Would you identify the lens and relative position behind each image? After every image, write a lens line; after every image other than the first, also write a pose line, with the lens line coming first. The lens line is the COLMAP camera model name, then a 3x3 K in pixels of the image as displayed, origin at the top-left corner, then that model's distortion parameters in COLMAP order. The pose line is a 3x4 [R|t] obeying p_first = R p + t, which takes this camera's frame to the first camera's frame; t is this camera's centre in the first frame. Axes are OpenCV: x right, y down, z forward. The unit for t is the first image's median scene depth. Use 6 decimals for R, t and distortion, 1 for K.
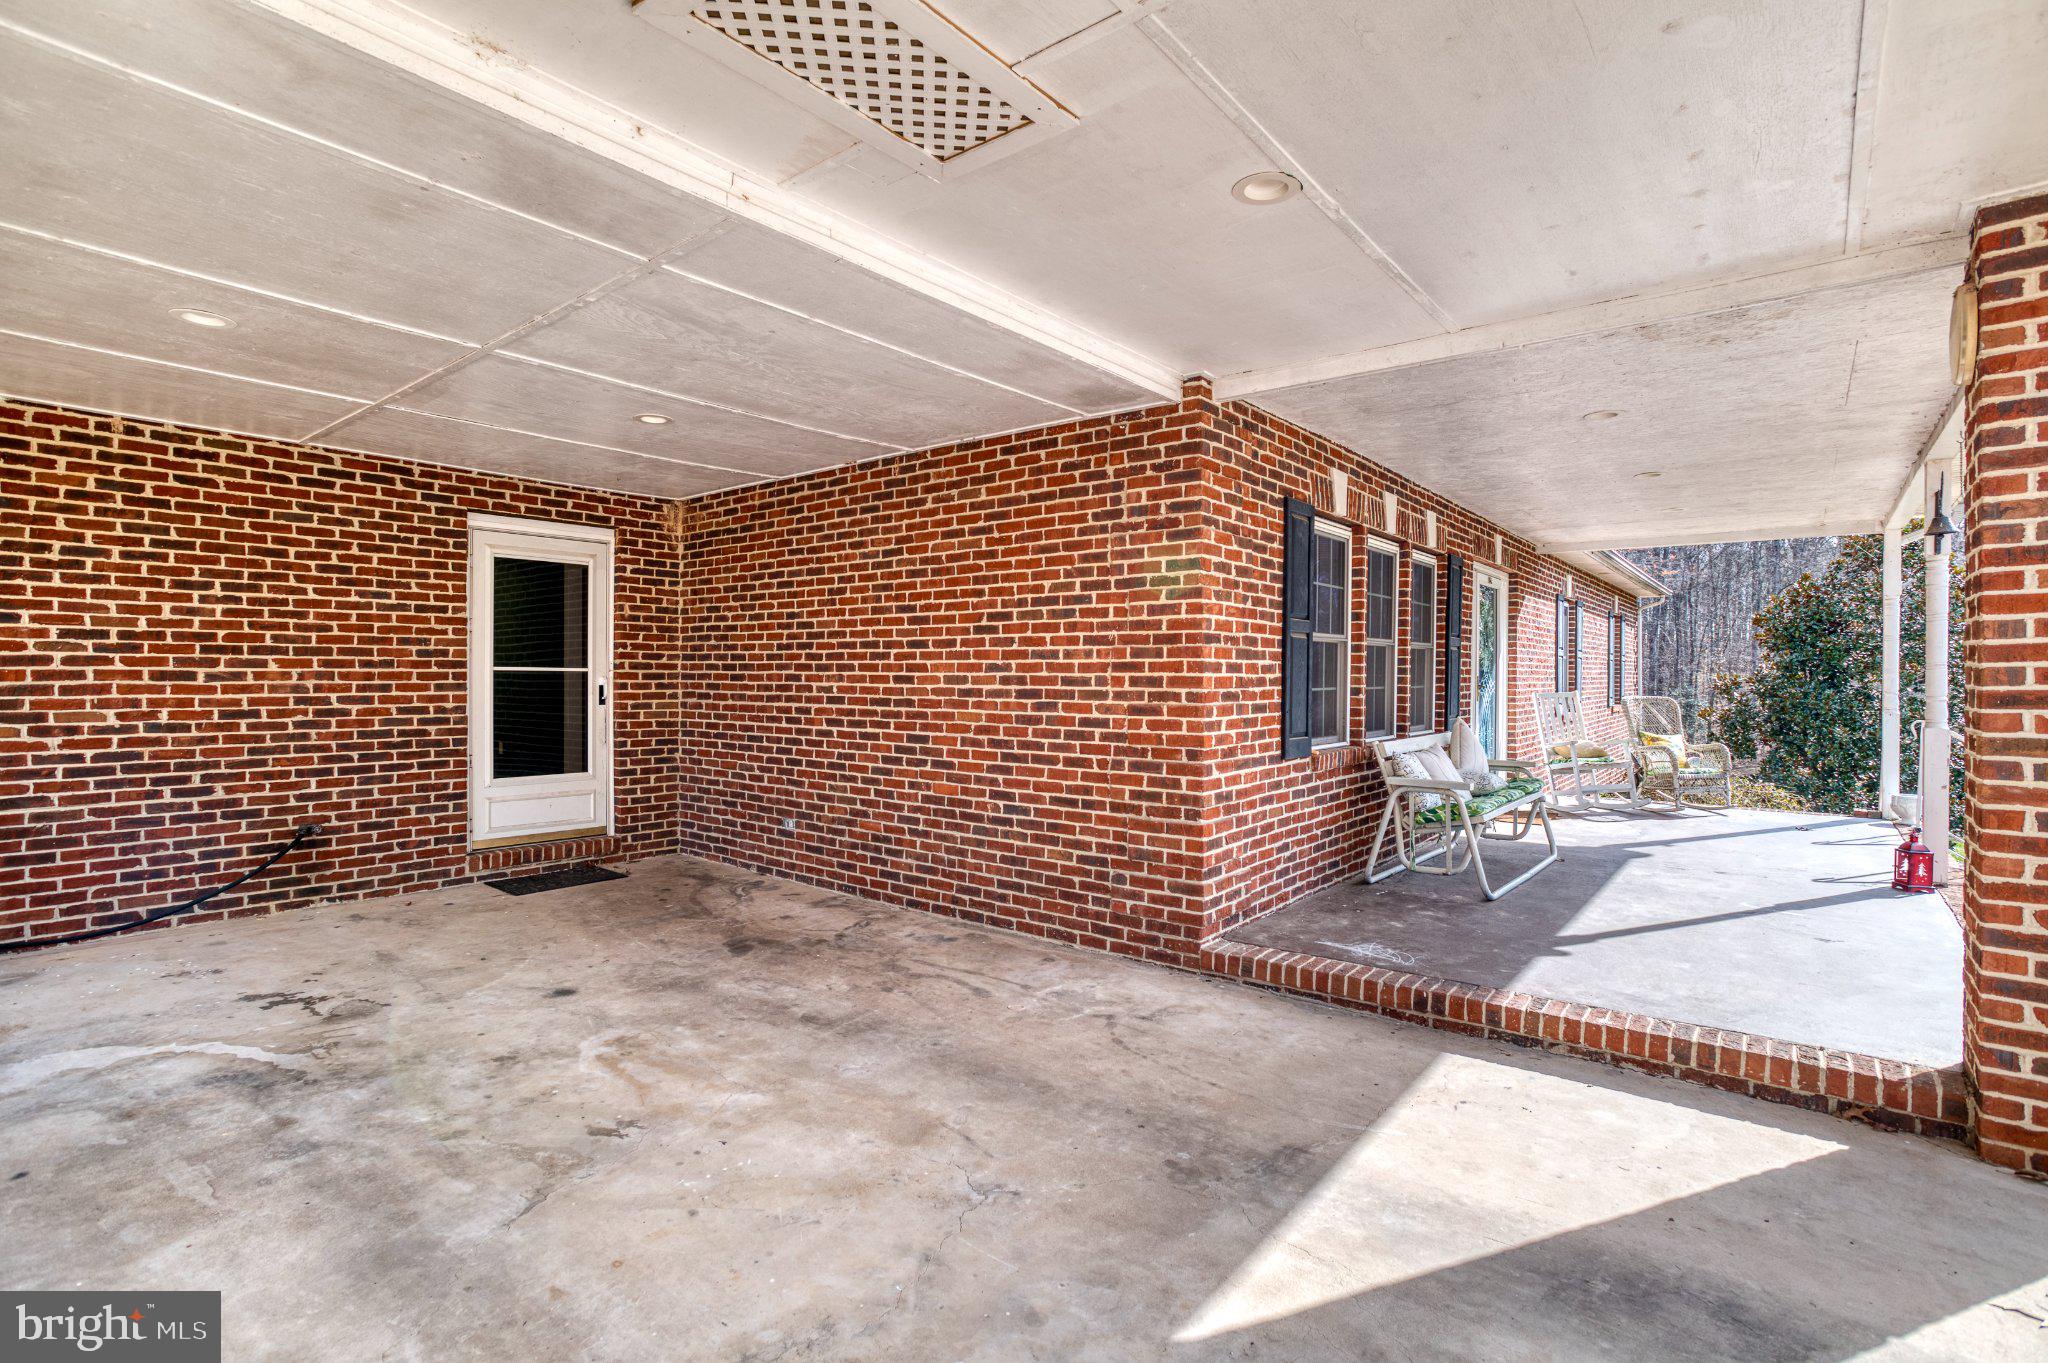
lens RADIAL K [[1003.5, 0, 996.2], [0, 1003.5, 675.5], [0, 0, 1]] dist [-0.041032, 0.013169]
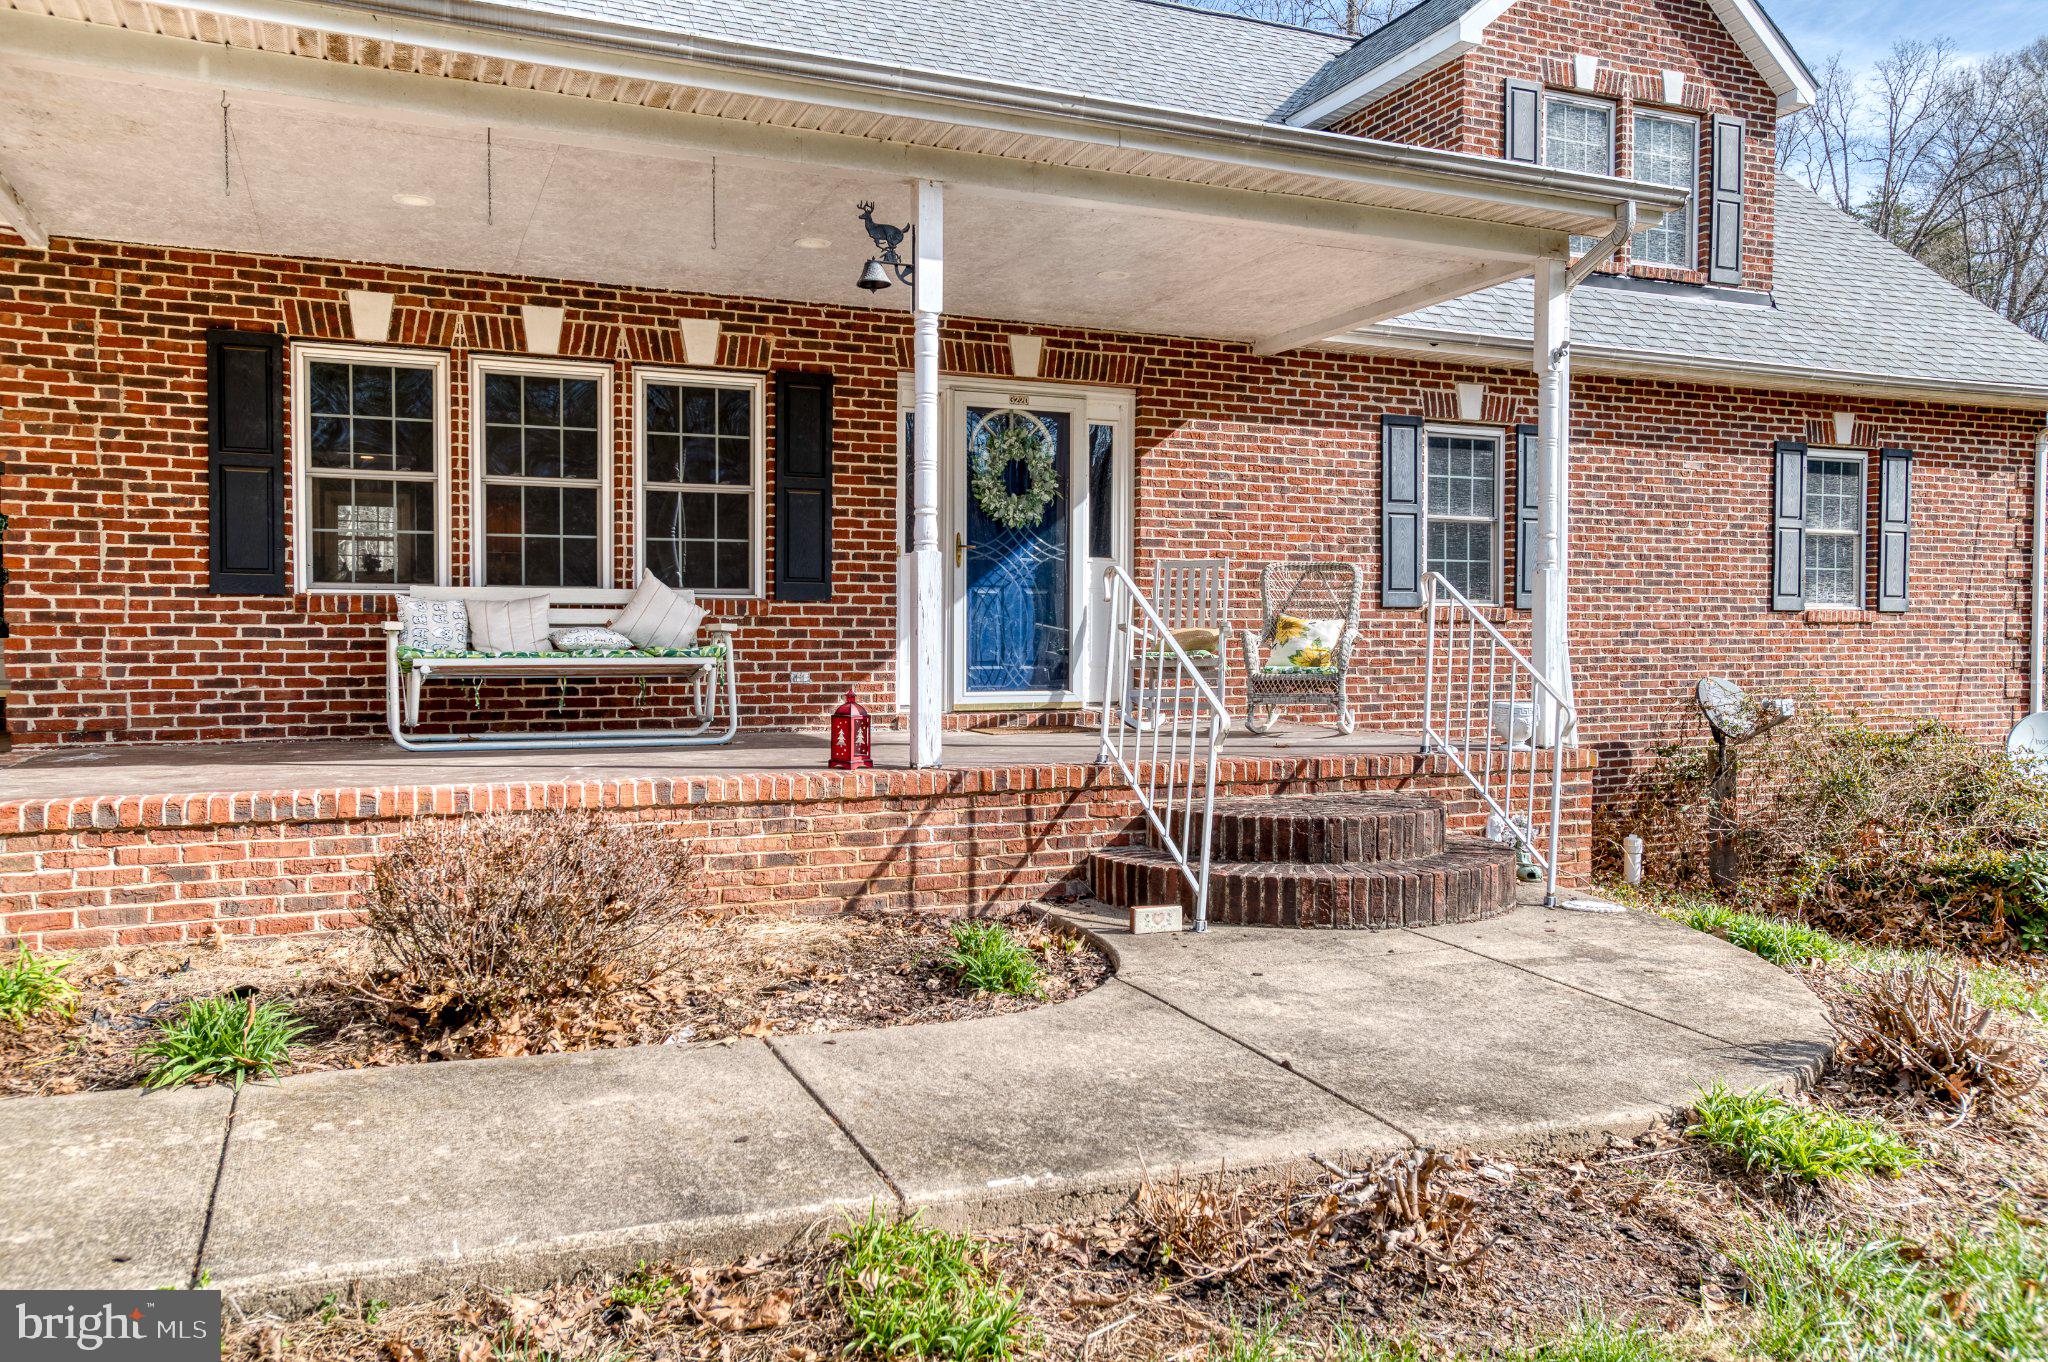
lens RADIAL K [[1532.6, 0, 1021.7], [0, 1532.6, 678.3], [0, 0, 1]] dist [0.023899, -0.004917]
pose [[0.887624, 0.007334, -0.460511, 1.050035], [0.003724, 0.999726, 0.023100, 0.083355], [0.460554, -0.022219, 0.887353, 0.001162]]
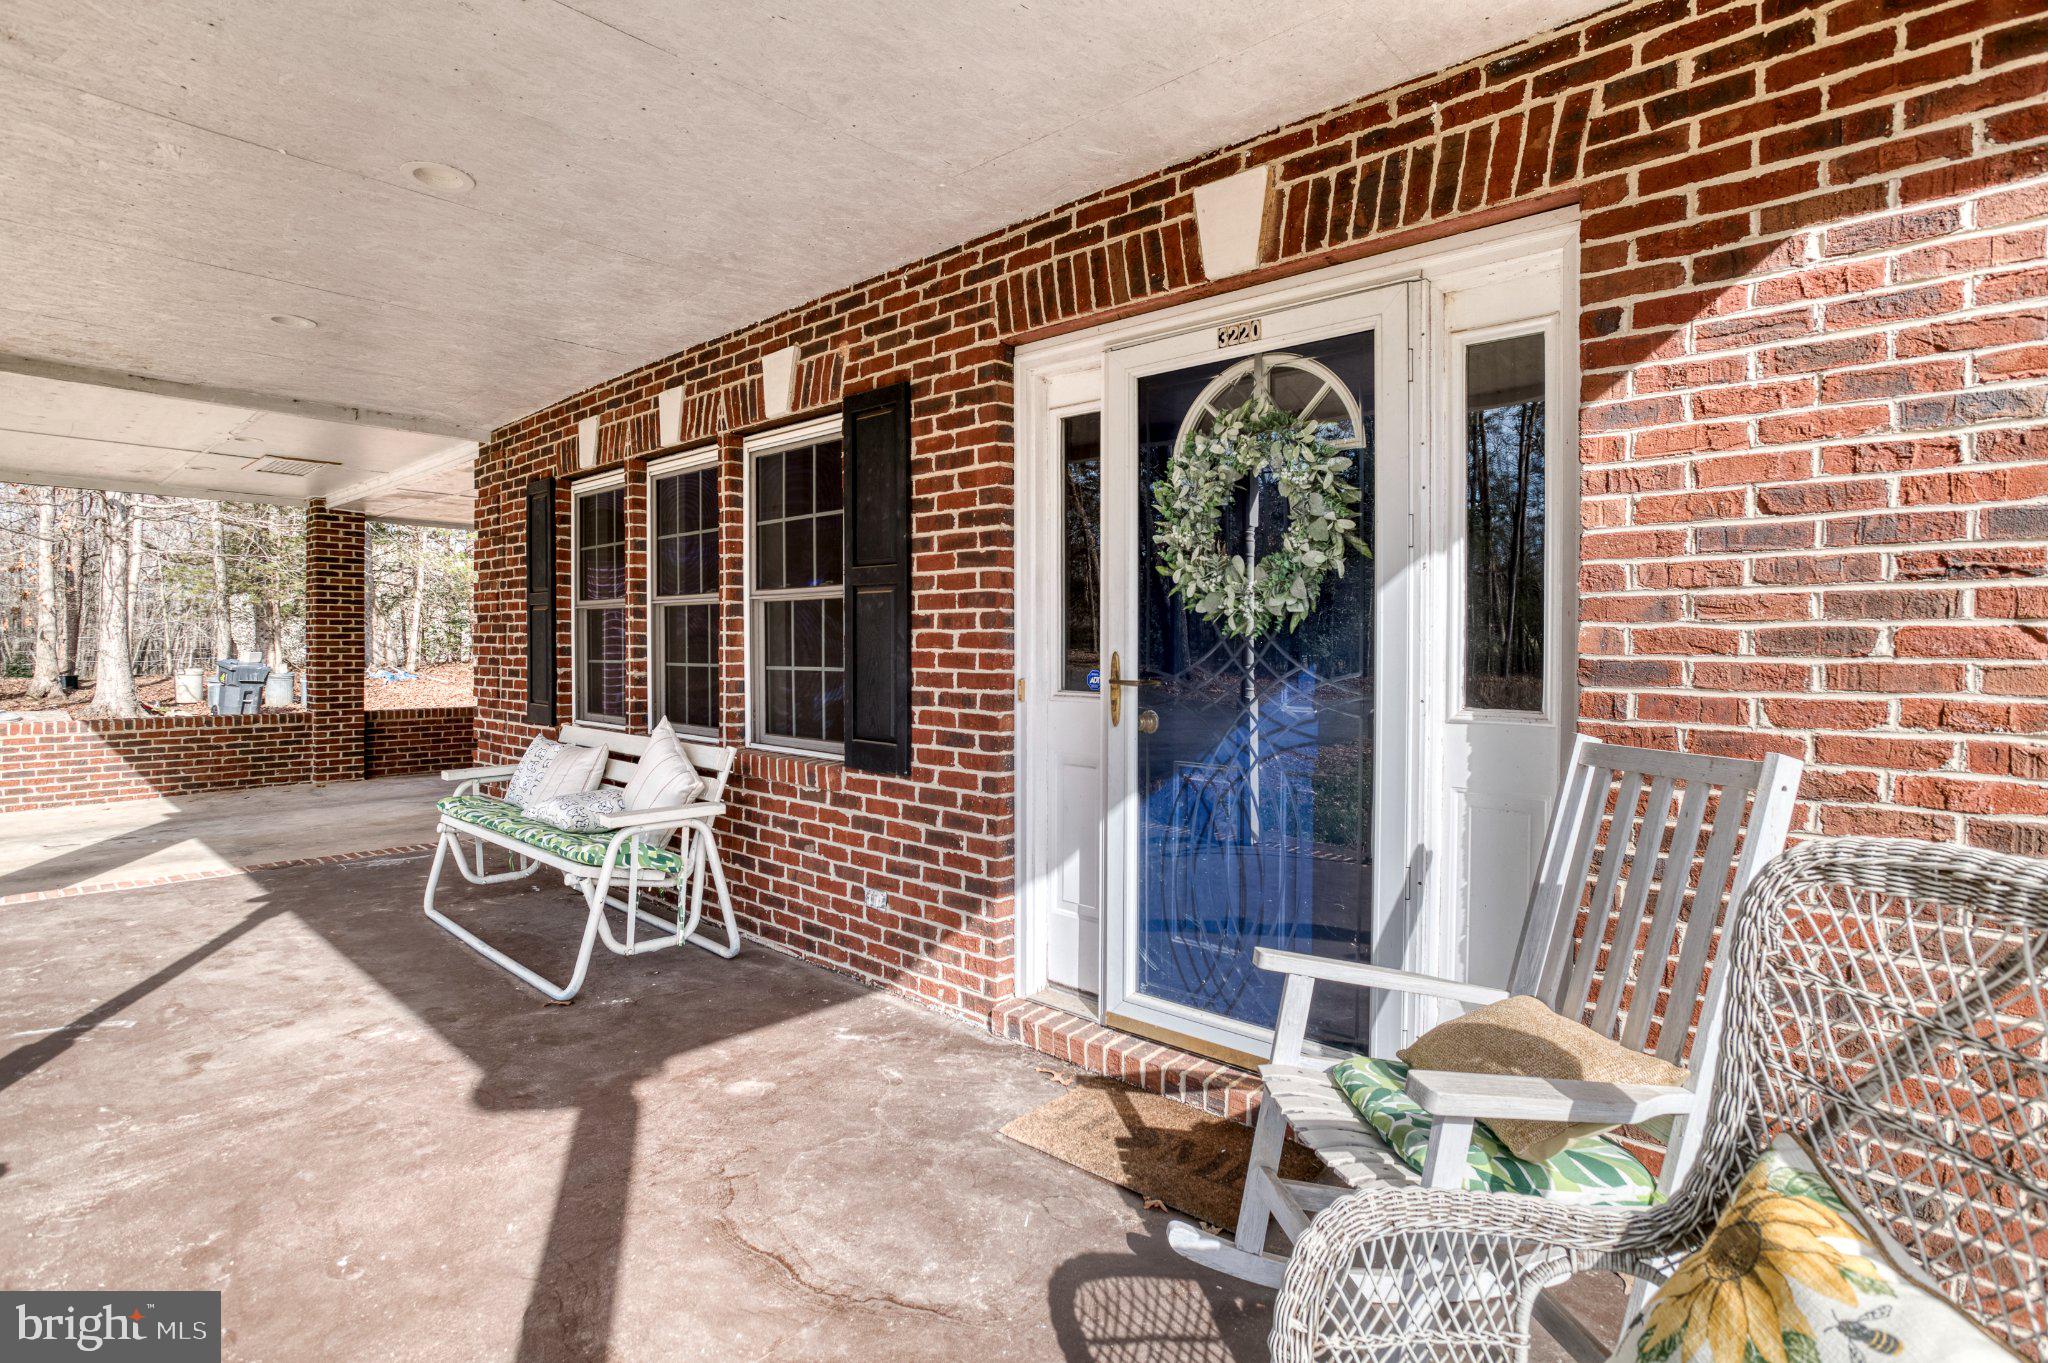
lens RADIAL K [[1003.5, 0, 1037.1], [0, 1003.5, 635.2], [0, 0, 1]] dist [-0.041032, 0.013169]
pose [[-0.047150, -0.004800, -0.998876, 0.830772], [0.001340, 0.999987, -0.004869, -0.003105], [0.998887, -0.001568, -0.047143, 0.987500]]
